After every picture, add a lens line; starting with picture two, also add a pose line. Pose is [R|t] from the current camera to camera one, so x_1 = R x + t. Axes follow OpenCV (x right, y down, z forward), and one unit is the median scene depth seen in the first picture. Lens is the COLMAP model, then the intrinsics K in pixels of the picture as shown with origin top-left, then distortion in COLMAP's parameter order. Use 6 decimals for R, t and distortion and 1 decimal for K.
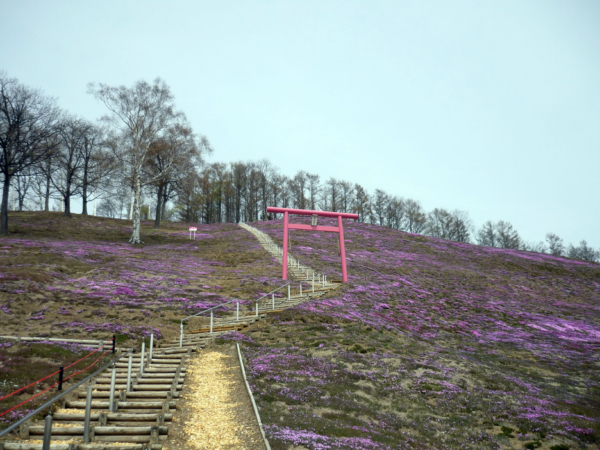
lens RADIAL K [[614.4, 0, 300.1], [0, 614.4, 225.8], [0, 0, 1]] dist [-0.060060, 0.000000]
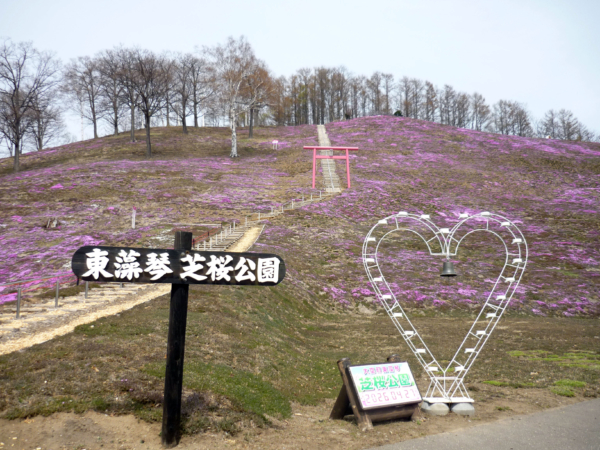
lens RADIAL K [[577.4, 0, 299.8], [0, 577.4, 224.8], [0, 0, 1]] dist [-0.013787, 0.000000]
pose [[0.986557, -0.010659, -0.163067, 0.033572], [0.041979, 0.980914, 0.189855, -0.020793], [0.157931, -0.194149, 0.968176, -0.105614]]
